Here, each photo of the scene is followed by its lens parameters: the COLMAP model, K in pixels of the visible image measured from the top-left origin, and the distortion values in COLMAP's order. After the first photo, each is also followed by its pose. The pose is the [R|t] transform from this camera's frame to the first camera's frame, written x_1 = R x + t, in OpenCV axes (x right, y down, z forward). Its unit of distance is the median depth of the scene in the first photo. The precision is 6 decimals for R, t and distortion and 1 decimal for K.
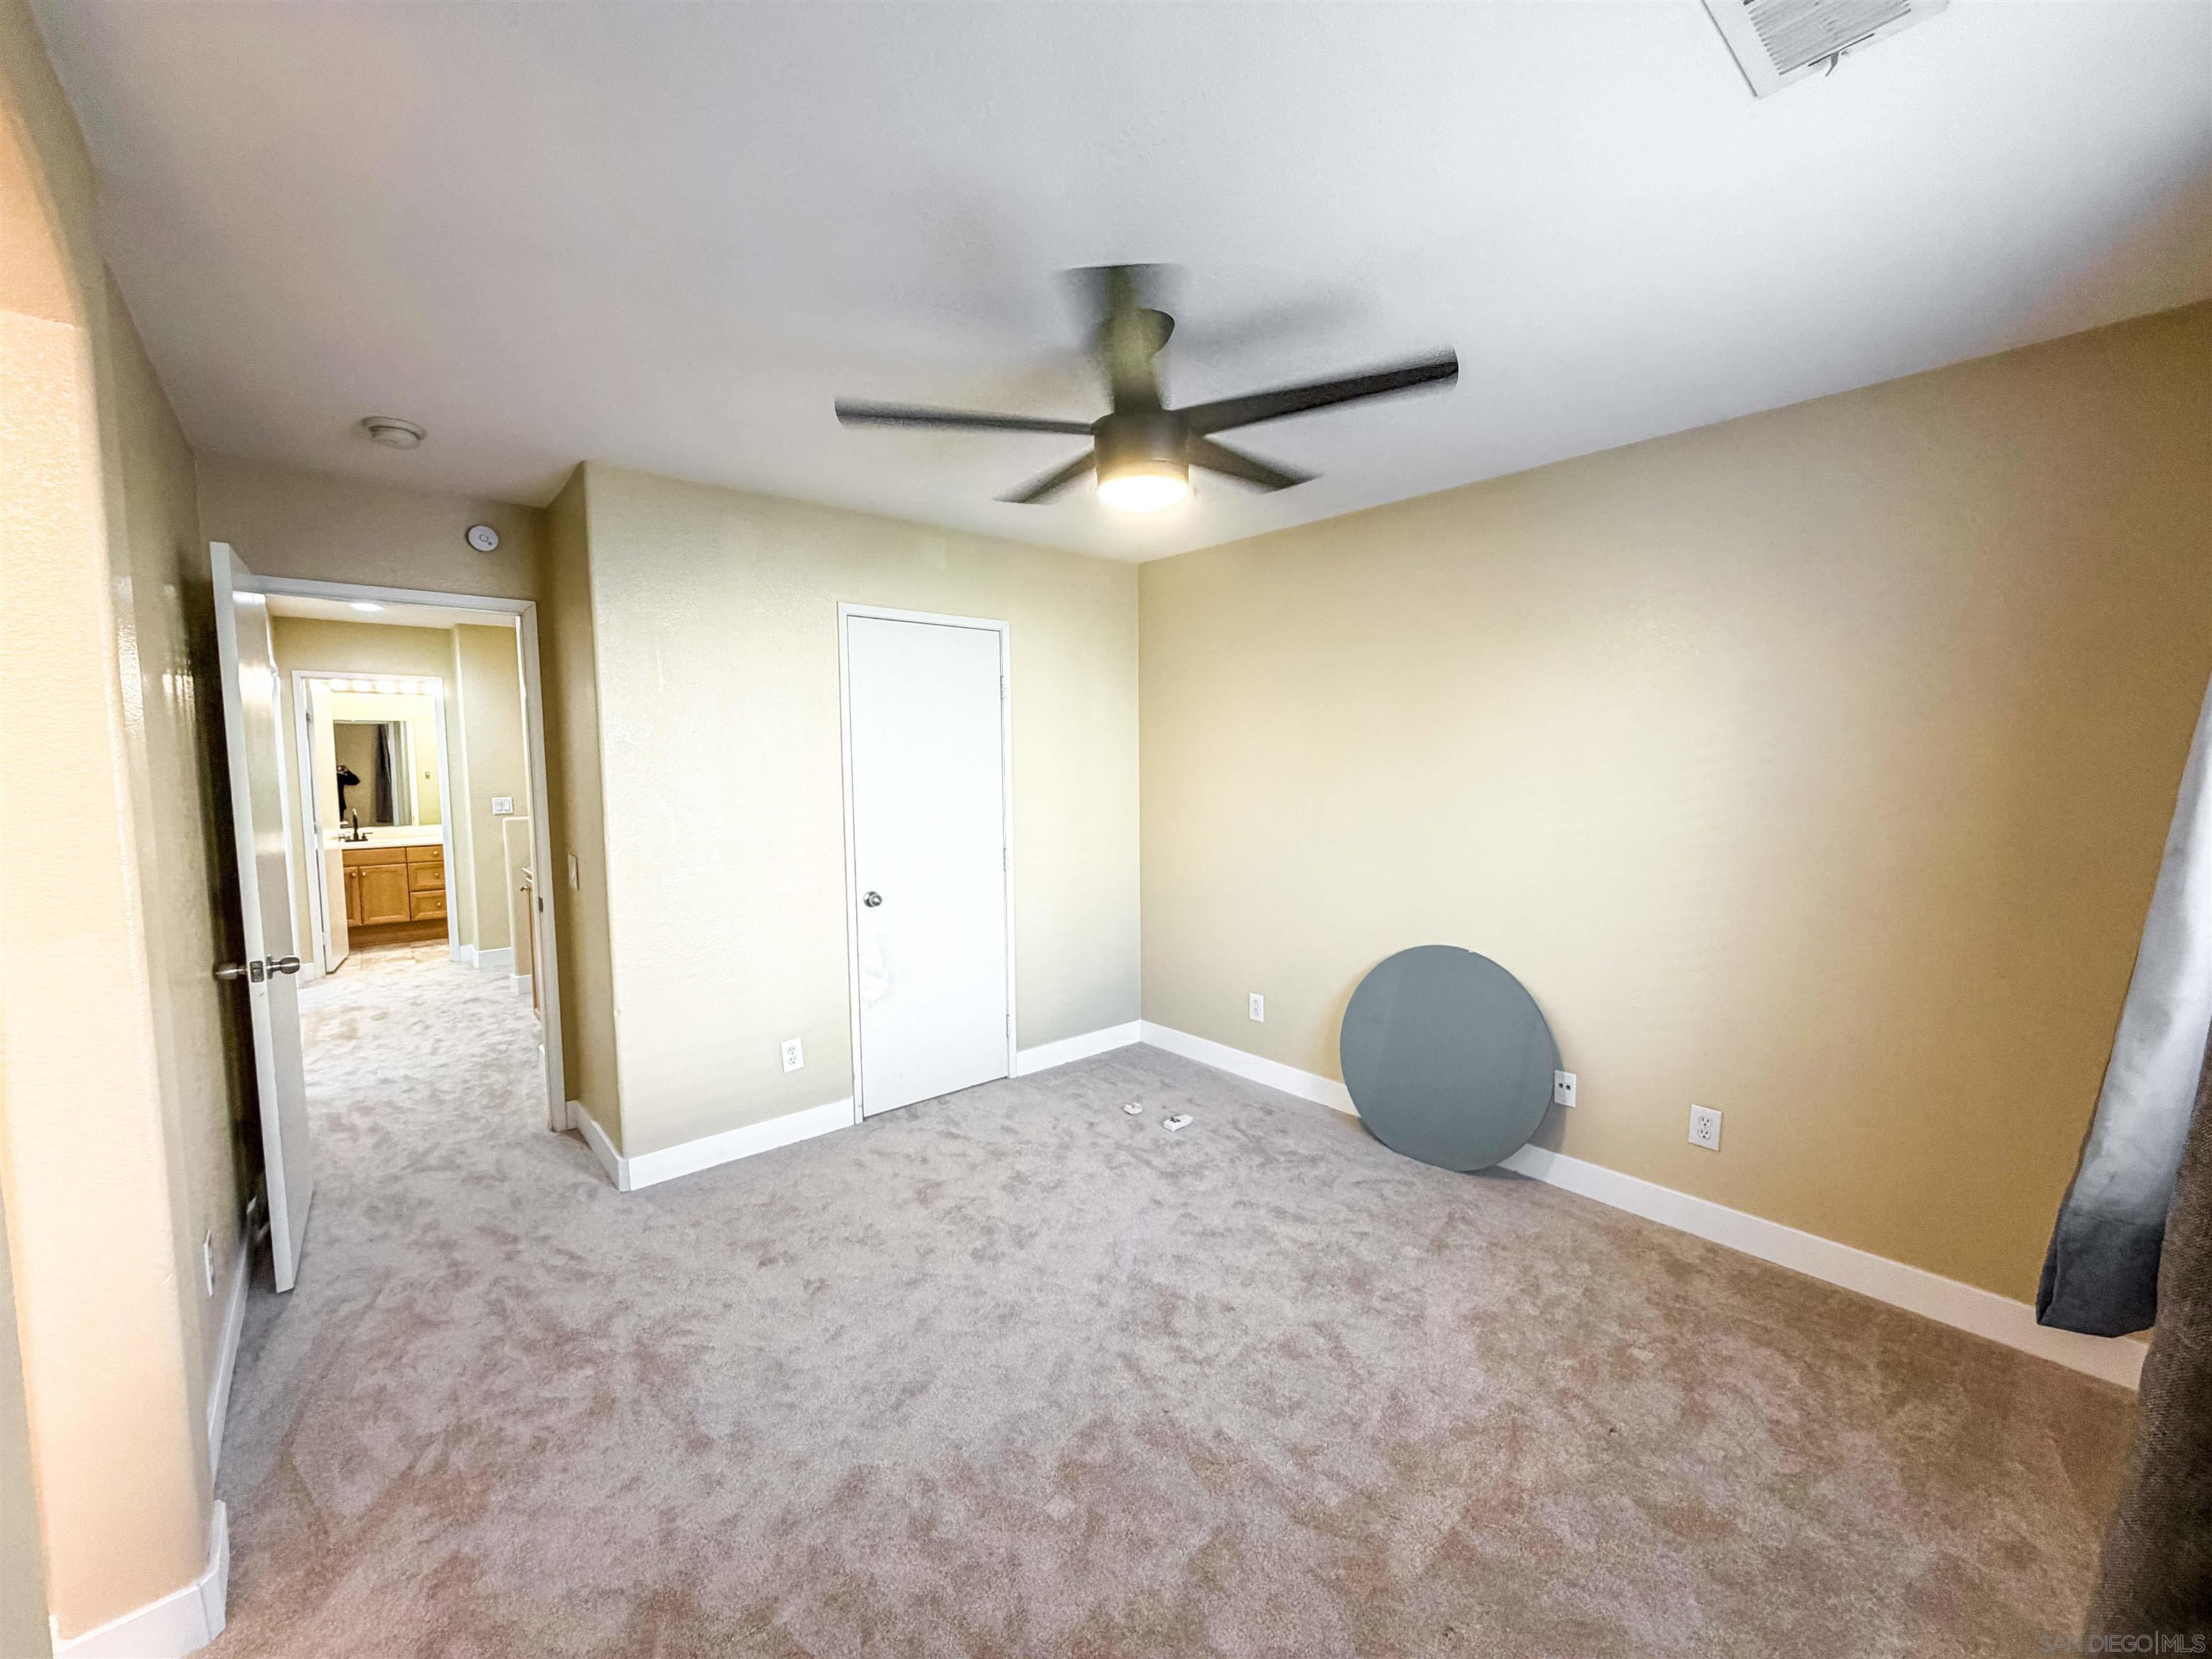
lens RADIAL K [[884.9, 0, 1103.0], [0, 884.9, 835.4], [0, 0, 1]] dist [0.016117, 0.000037]
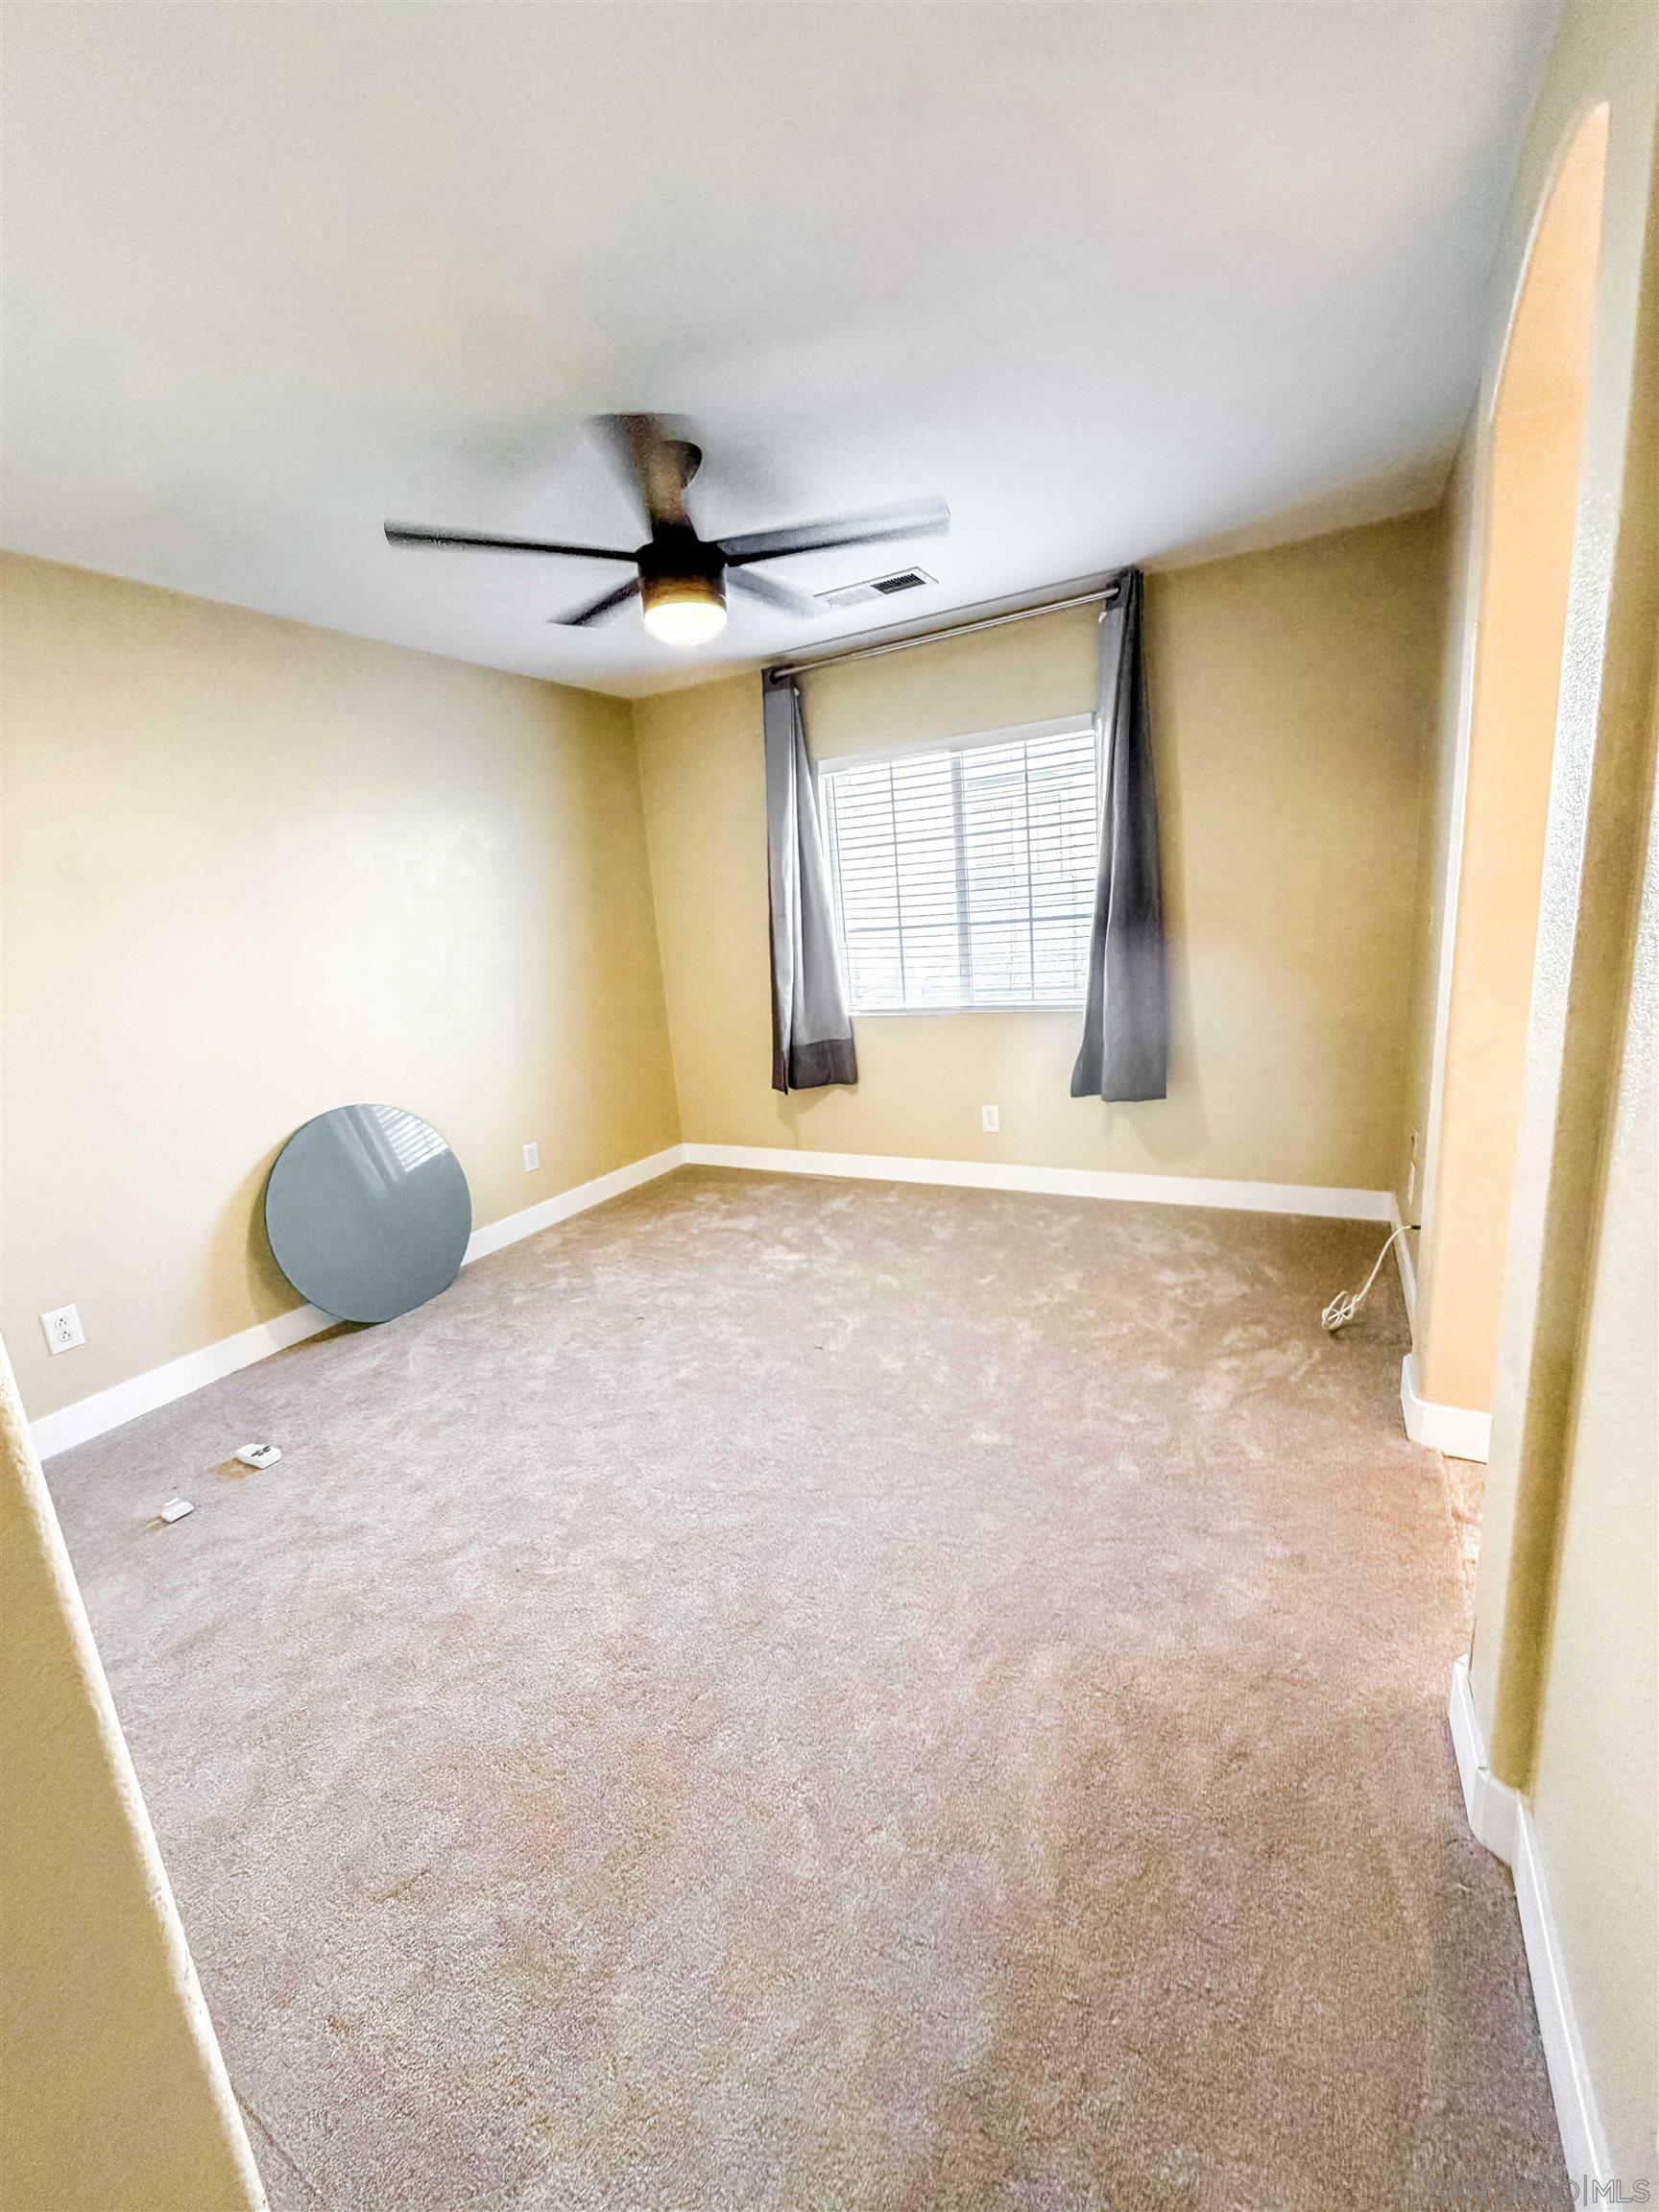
lens RADIAL K [[884.9, 0, 829.5], [0, 884.9, 1106.0], [0, 0, 1]] dist [0.016117, 0.000037]
pose [[-0.365505, -0.168090, 0.915506, -0.800766], [0.160794, 0.957371, 0.239972, -0.029582], [-0.916816, 0.234919, -0.322896, 0.934895]]
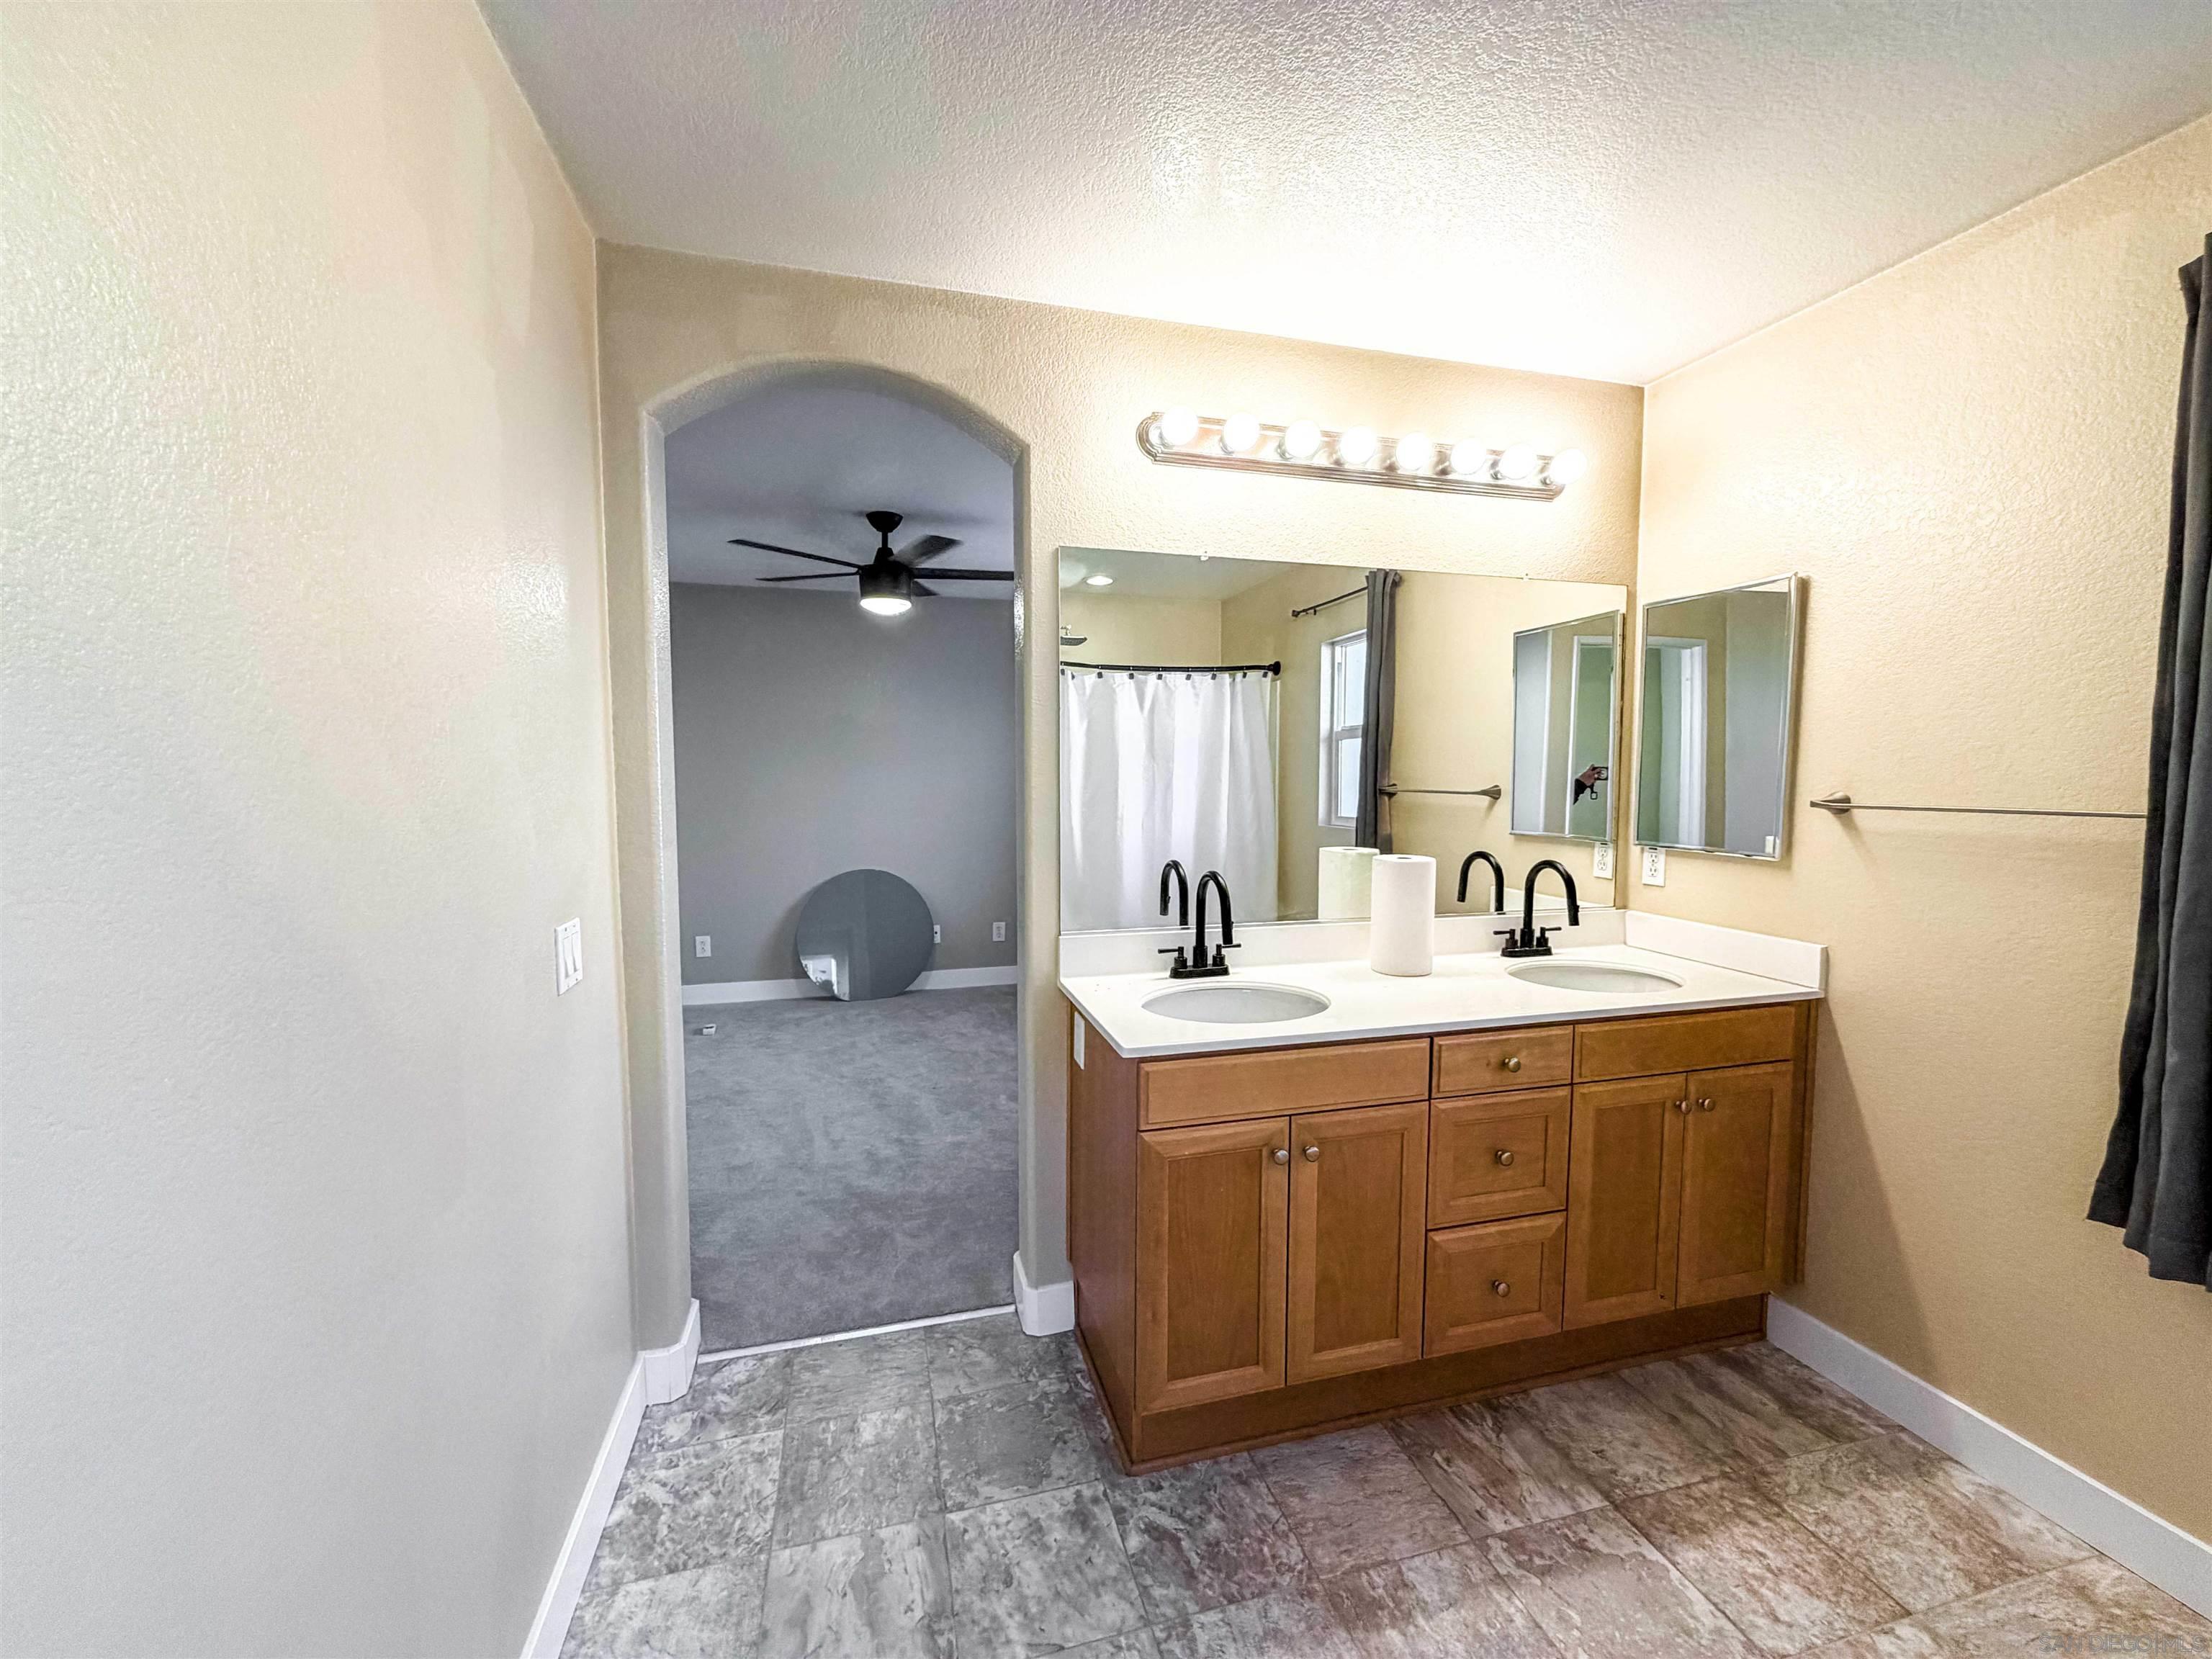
lens RADIAL K [[884.9, 0, 1103.0], [0, 884.9, 835.4], [0, 0, 1]] dist [0.016117, 0.000037]
pose [[0.429360, -0.056945, 0.901336, -1.036919], [0.078817, 0.996565, 0.025416, 0.058768], [-0.899687, 0.060128, 0.432374, -0.140844]]
